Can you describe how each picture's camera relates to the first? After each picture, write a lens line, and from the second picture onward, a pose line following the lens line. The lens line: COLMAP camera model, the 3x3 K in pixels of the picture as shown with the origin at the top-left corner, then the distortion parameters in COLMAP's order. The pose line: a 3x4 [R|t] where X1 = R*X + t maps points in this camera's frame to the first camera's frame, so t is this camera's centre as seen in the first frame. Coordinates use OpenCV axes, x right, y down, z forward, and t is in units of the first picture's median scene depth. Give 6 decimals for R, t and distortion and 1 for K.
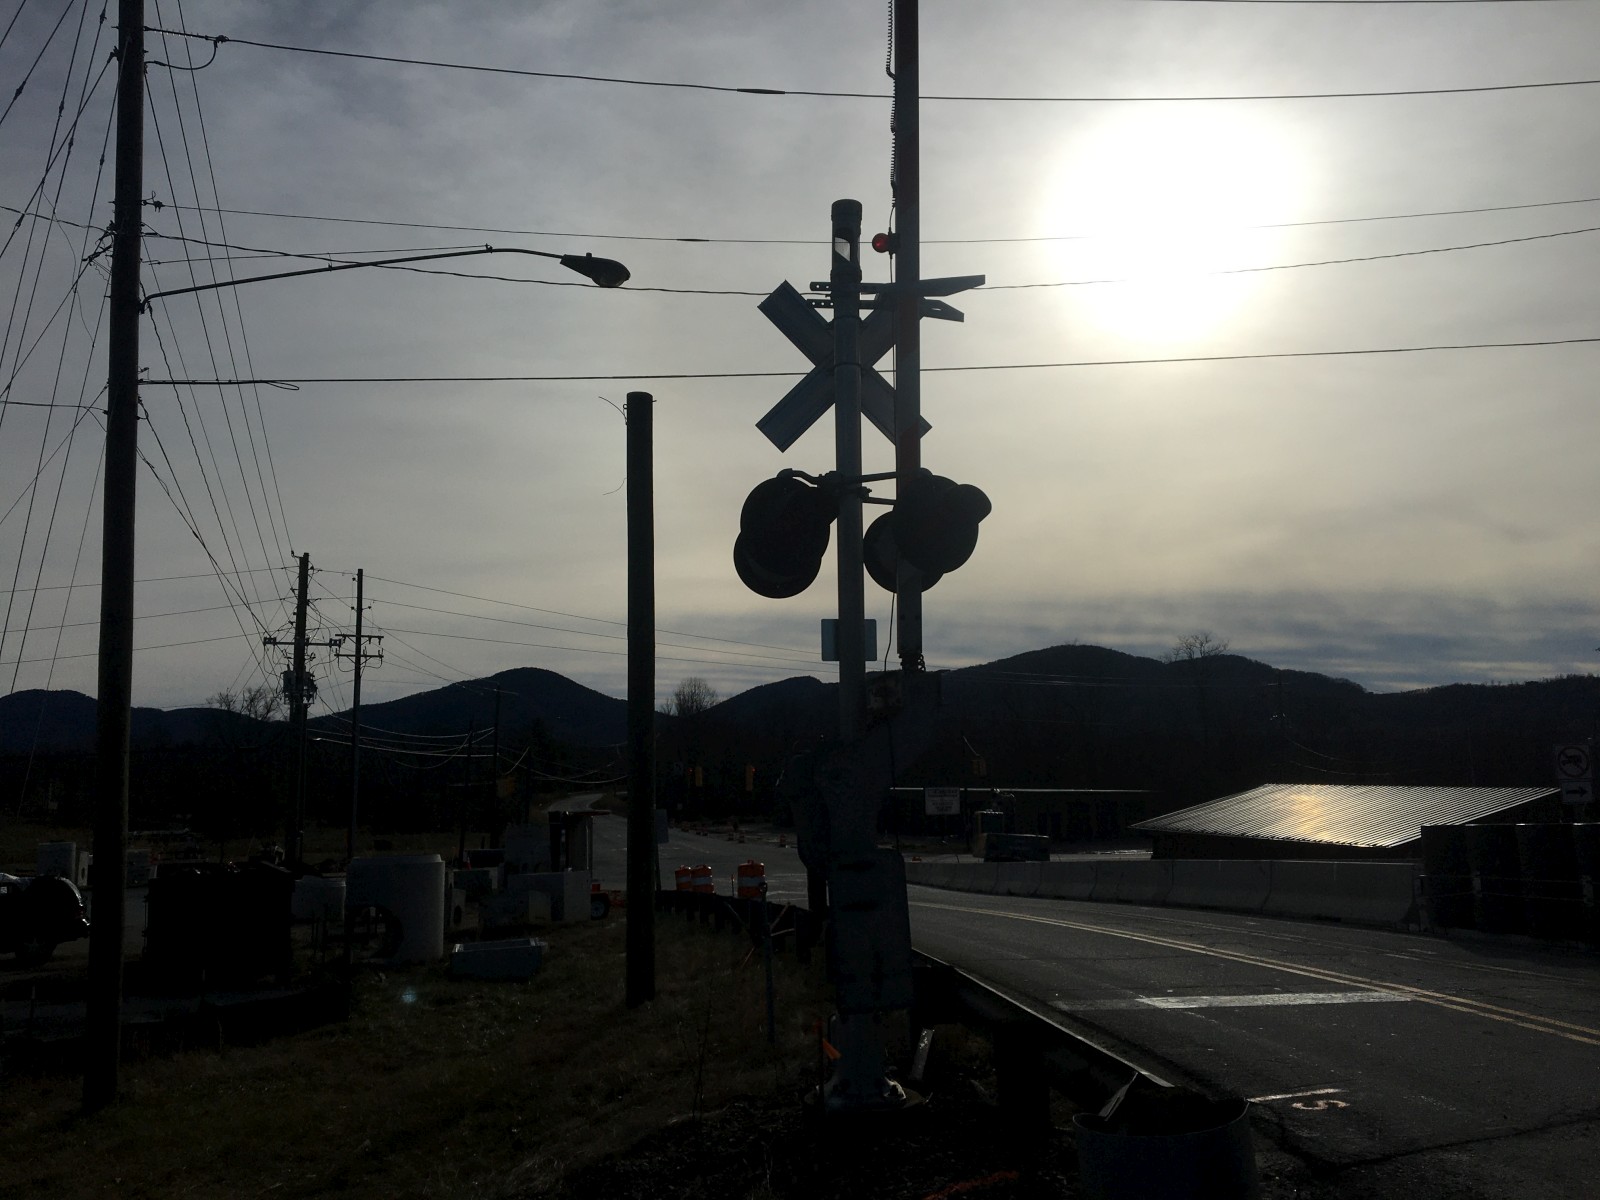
lens RADIAL K [[1337.9, 0, 800.0], [0, 1337.9, 600.0], [0, 0, 1]] dist [0.079695, -0.129540]
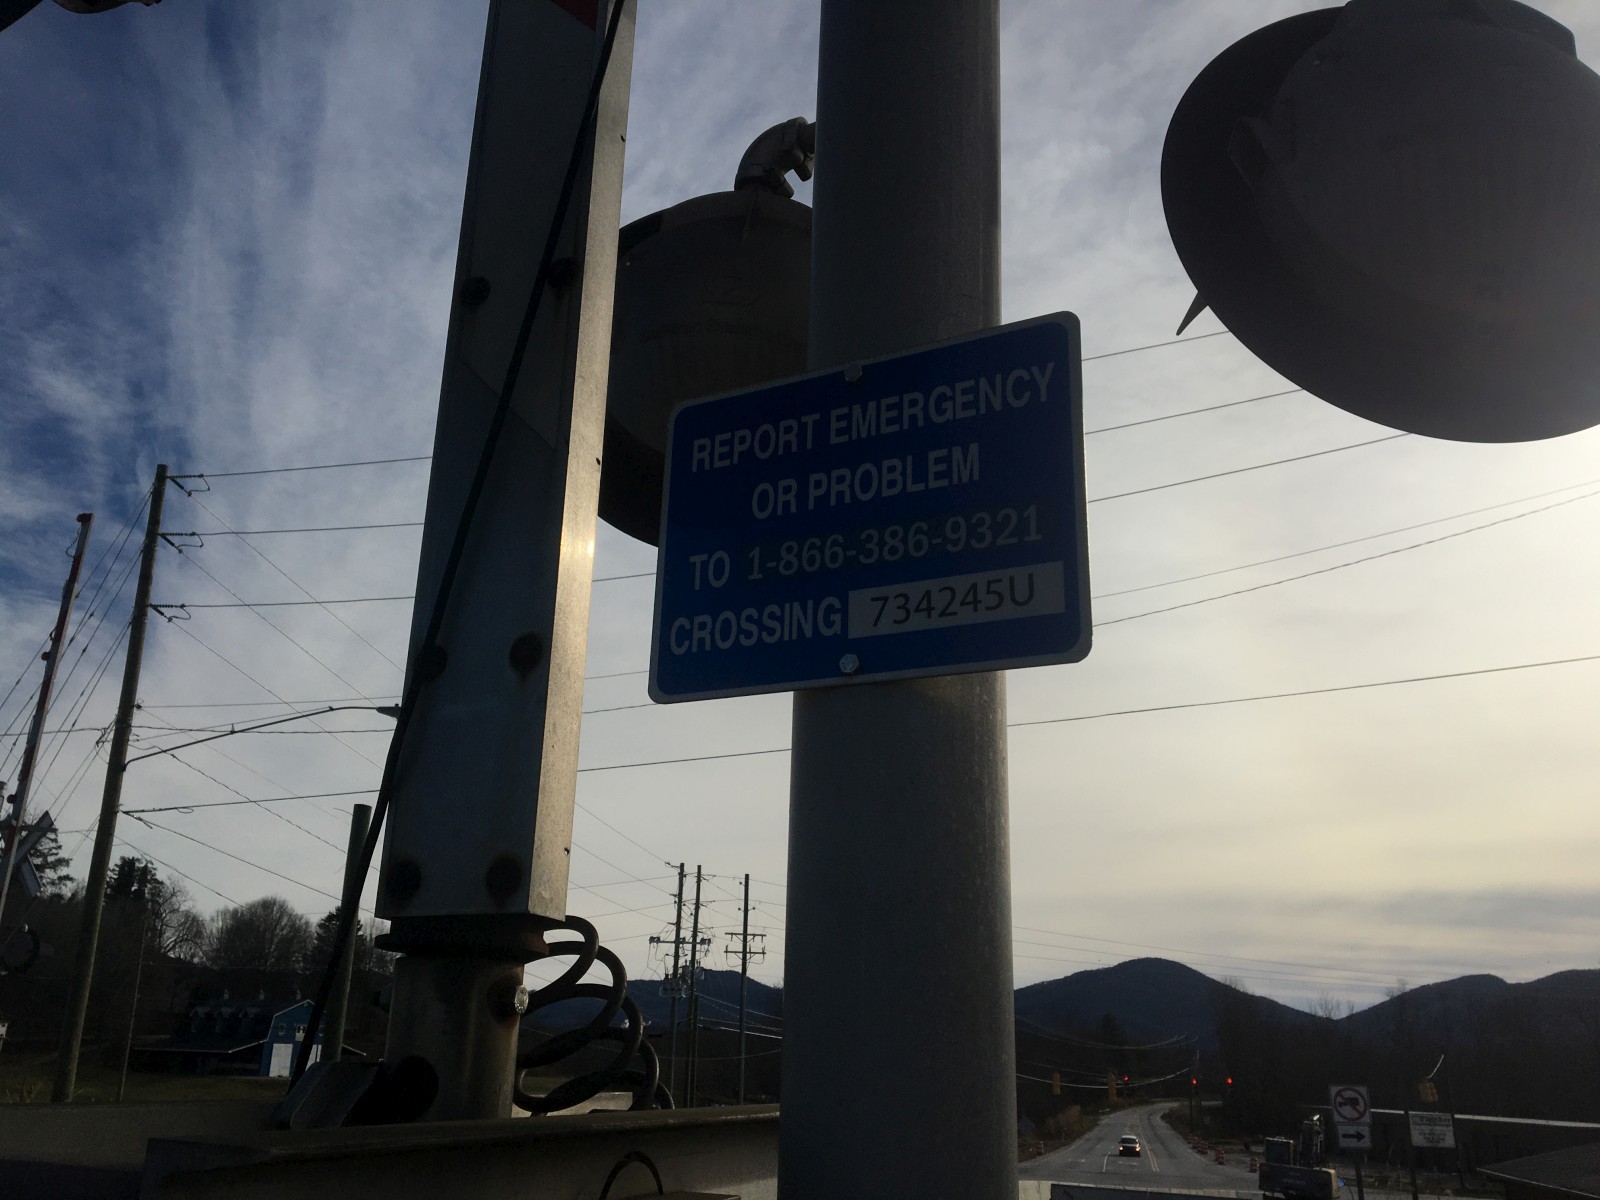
lens RADIAL K [[1337.9, 0, 800.0], [0, 1337.9, 600.0], [0, 0, 1]] dist [0.079695, -0.129540]
pose [[0.902618, -0.095658, -0.419679, 0.221299], [0.006742, 0.978016, -0.208421, -0.012811], [0.430390, 0.185295, 0.883419, -0.041087]]
